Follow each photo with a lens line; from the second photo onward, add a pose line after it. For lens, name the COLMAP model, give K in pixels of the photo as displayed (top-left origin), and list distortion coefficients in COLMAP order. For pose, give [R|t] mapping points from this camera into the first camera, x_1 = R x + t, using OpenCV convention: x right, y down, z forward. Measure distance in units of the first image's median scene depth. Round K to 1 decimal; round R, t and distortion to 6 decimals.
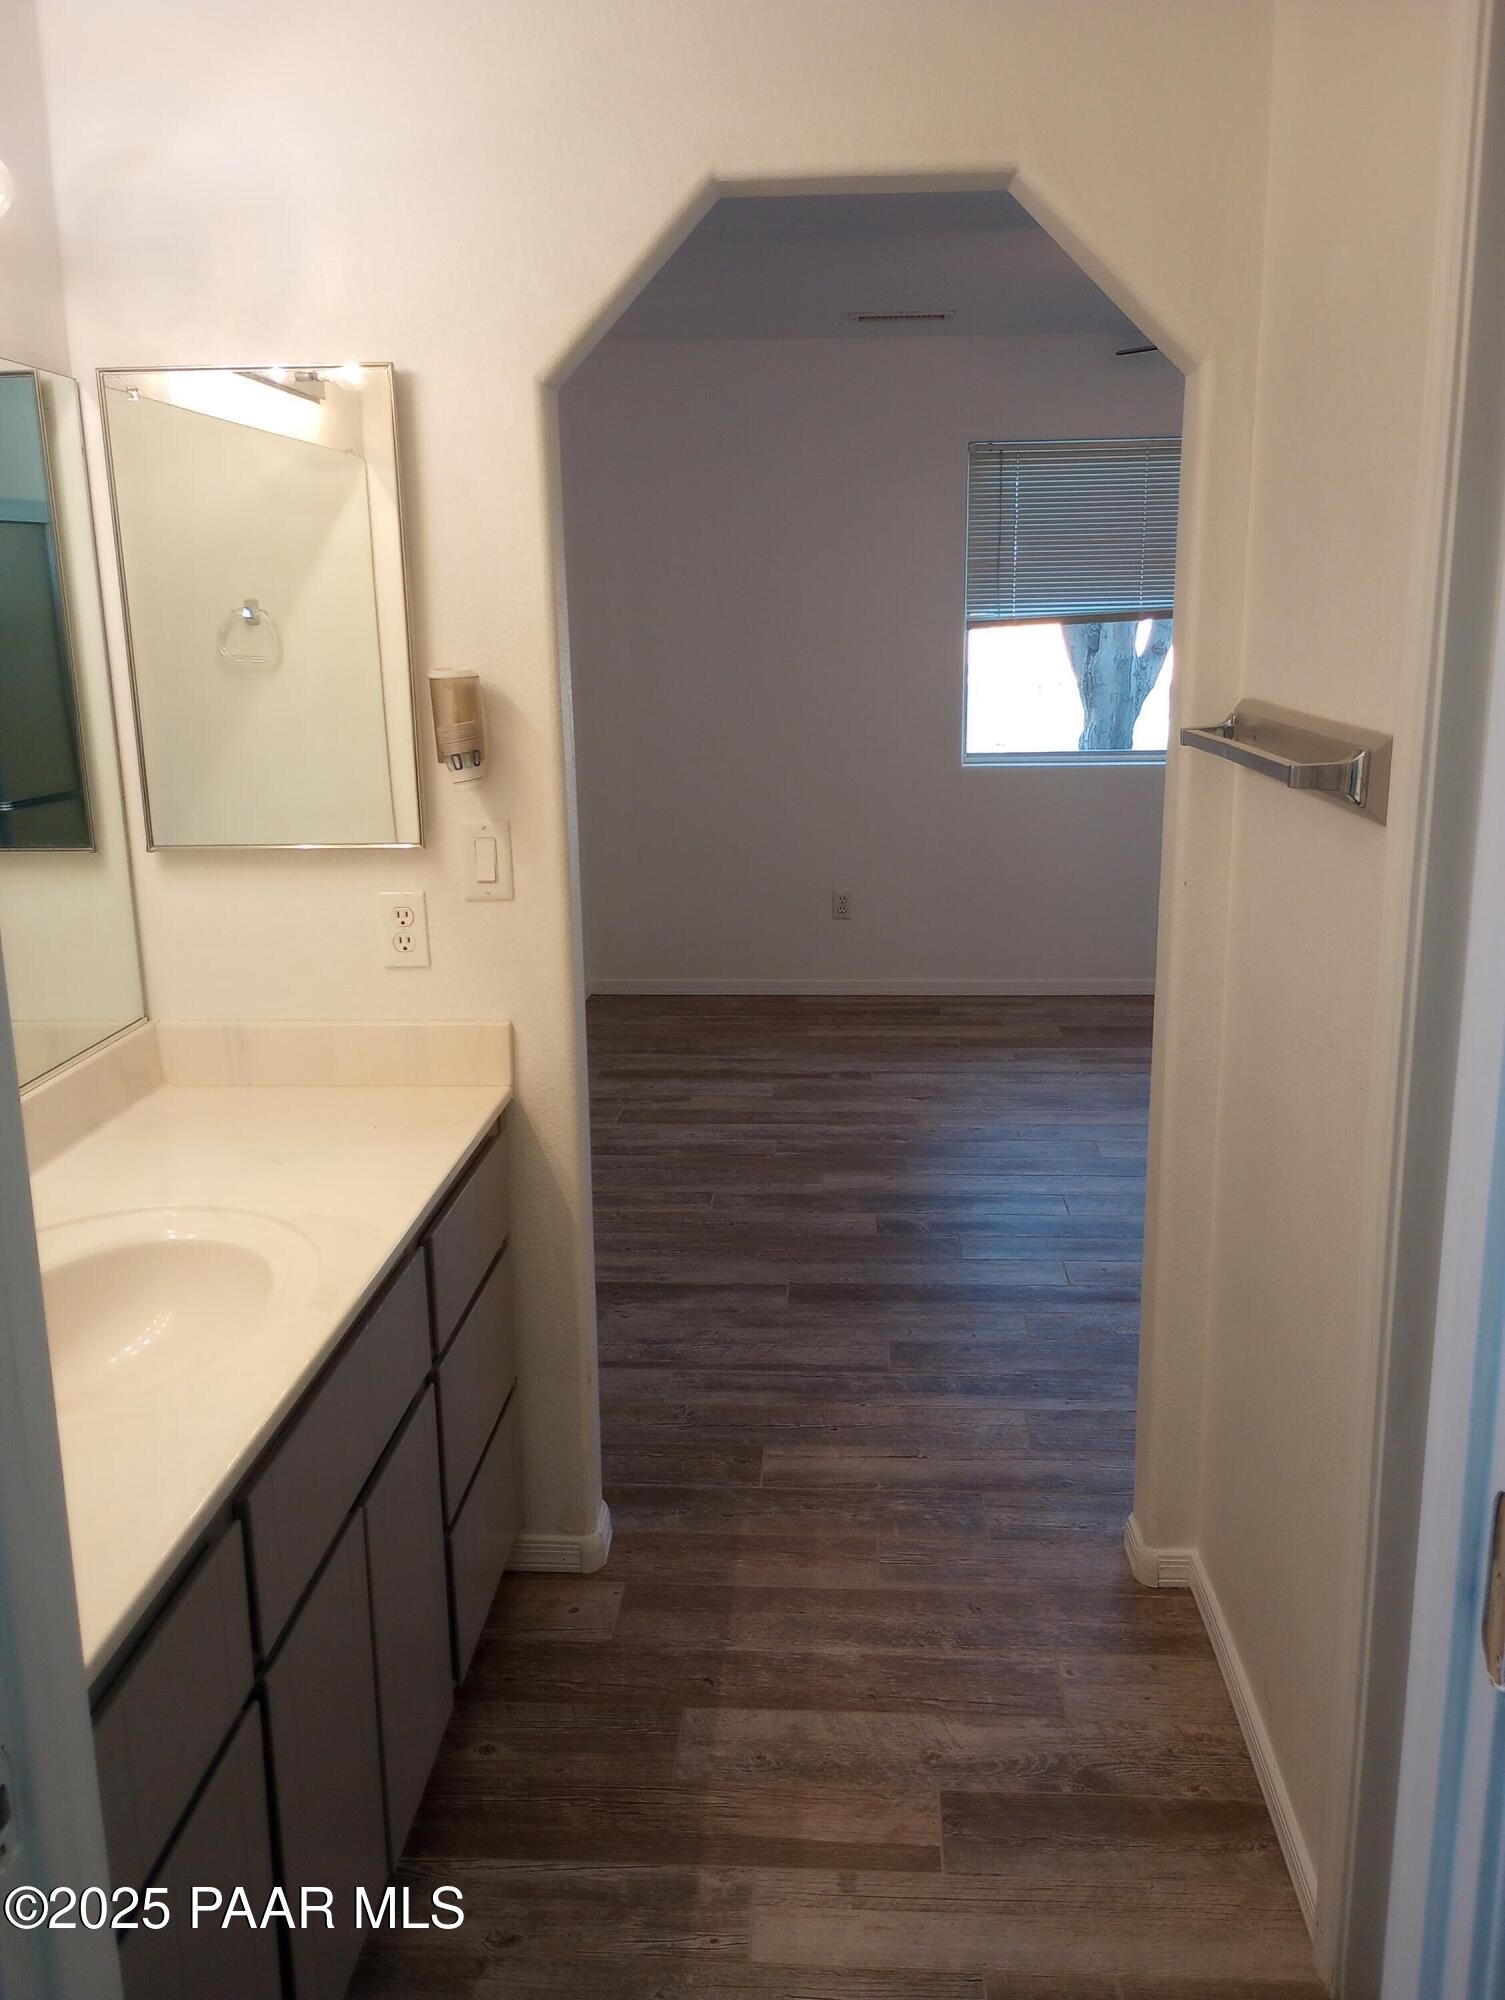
lens RADIAL K [[1661.0, 0, 752.5], [0, 1661.0, 1000.0], [0, 0, 1]] dist [-0.001228, -0.008458]
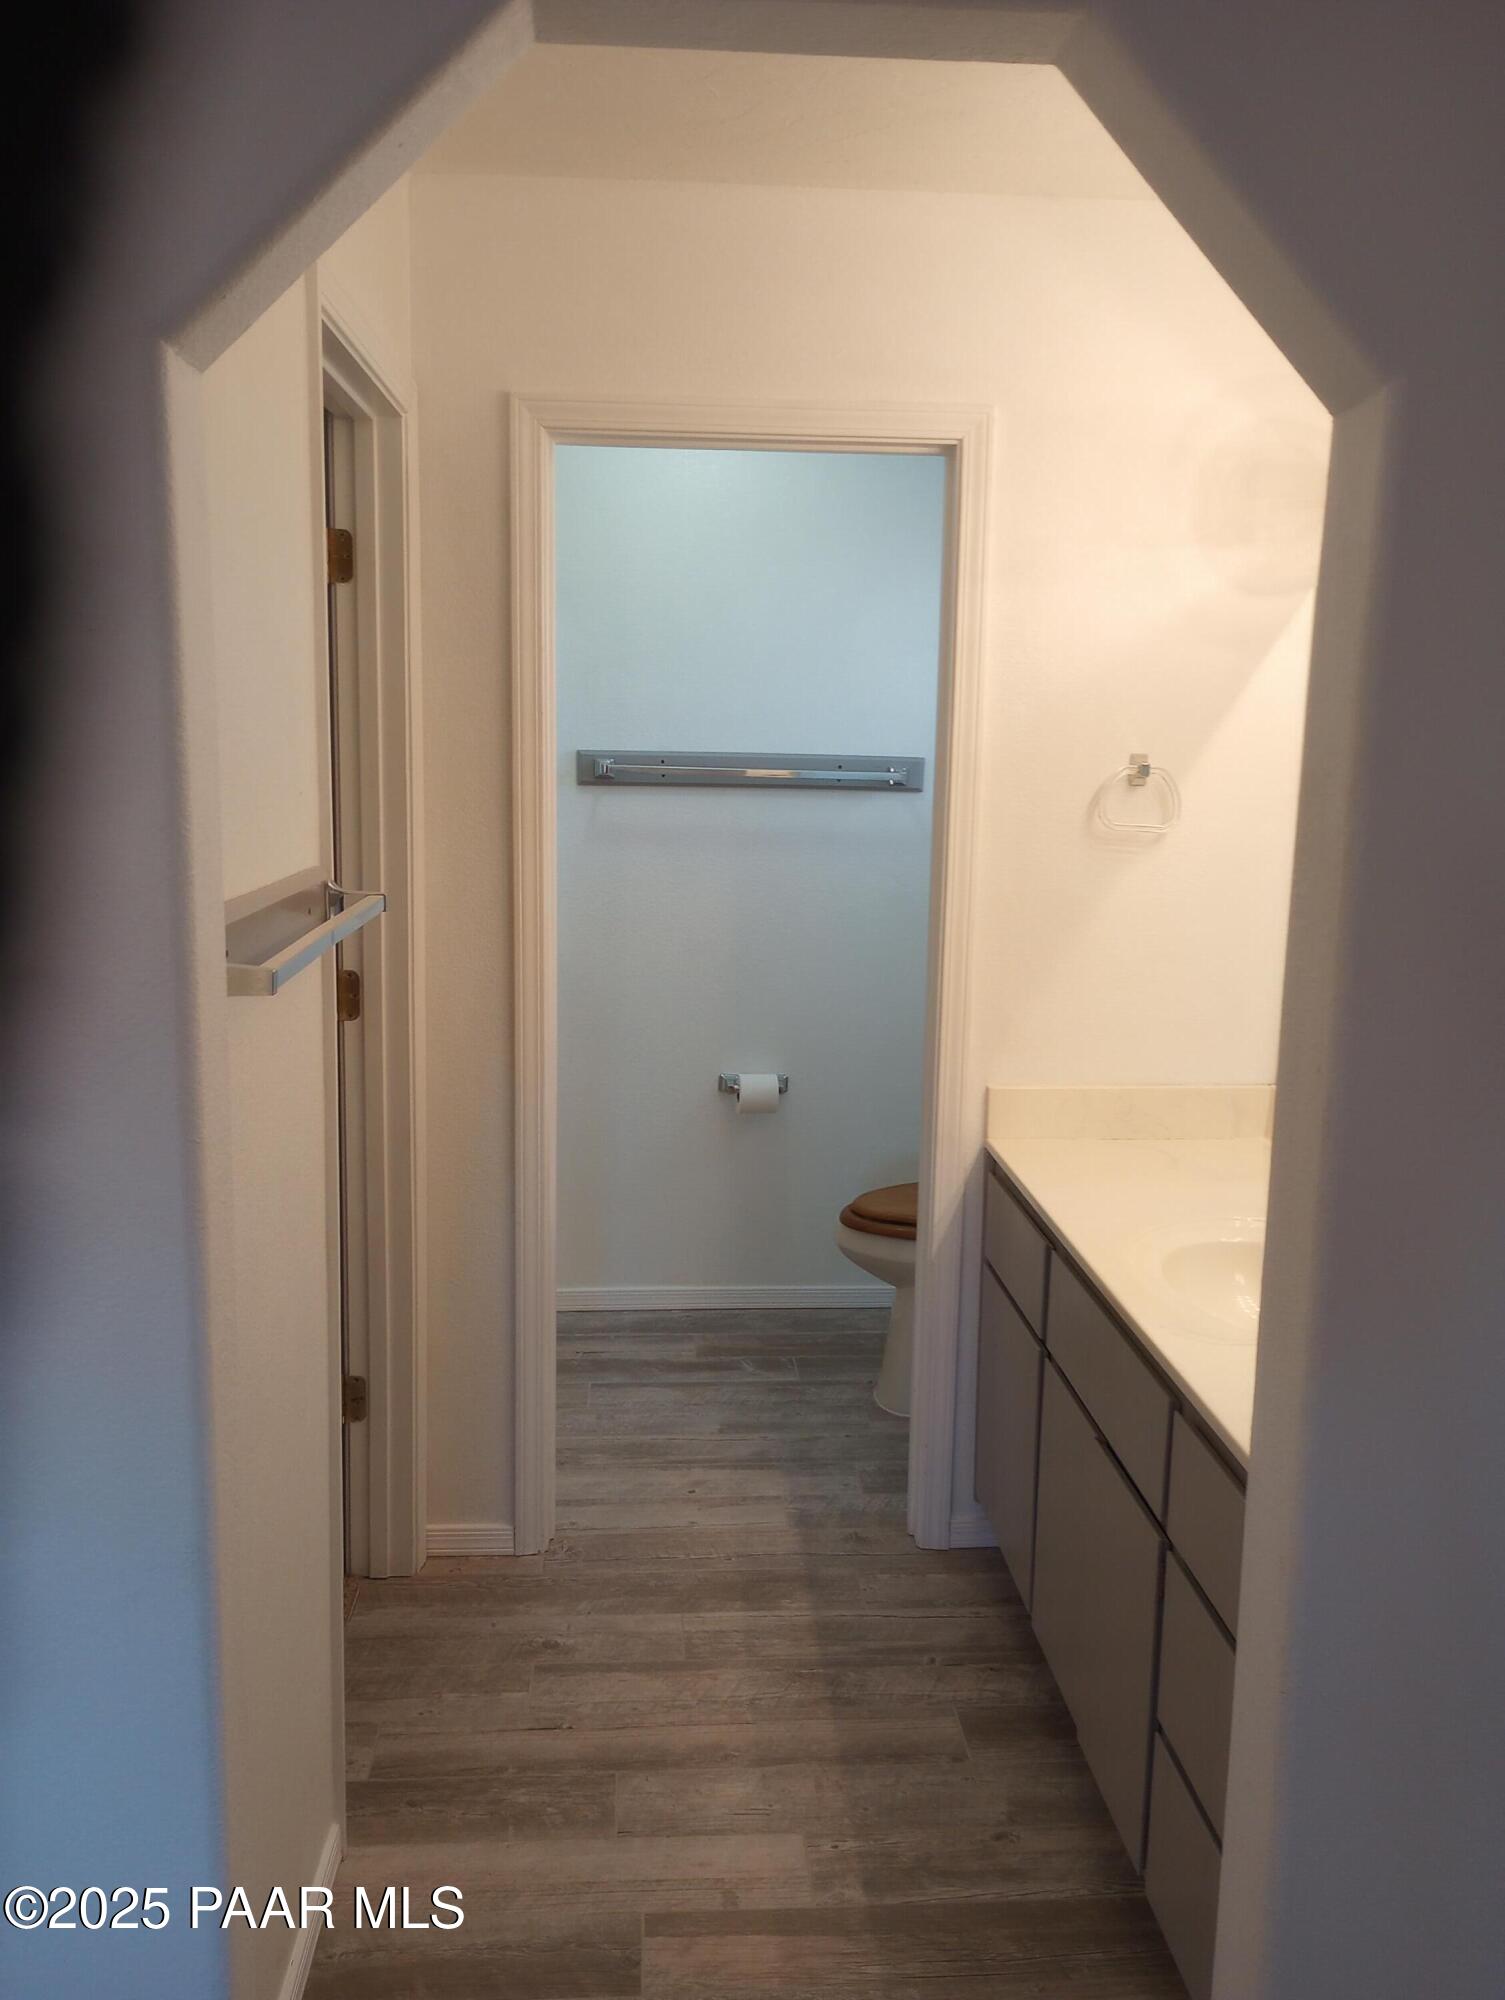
lens RADIAL K [[1661.0, 0, 752.5], [0, 1661.0, 1000.0], [0, 0, 1]] dist [-0.001228, -0.008458]
pose [[-0.991688, 0.015619, -0.127713, 0.166457], [-0.034870, 0.922829, 0.383628, -0.428389], [0.123849, 0.384893, -0.914614, 1.702390]]
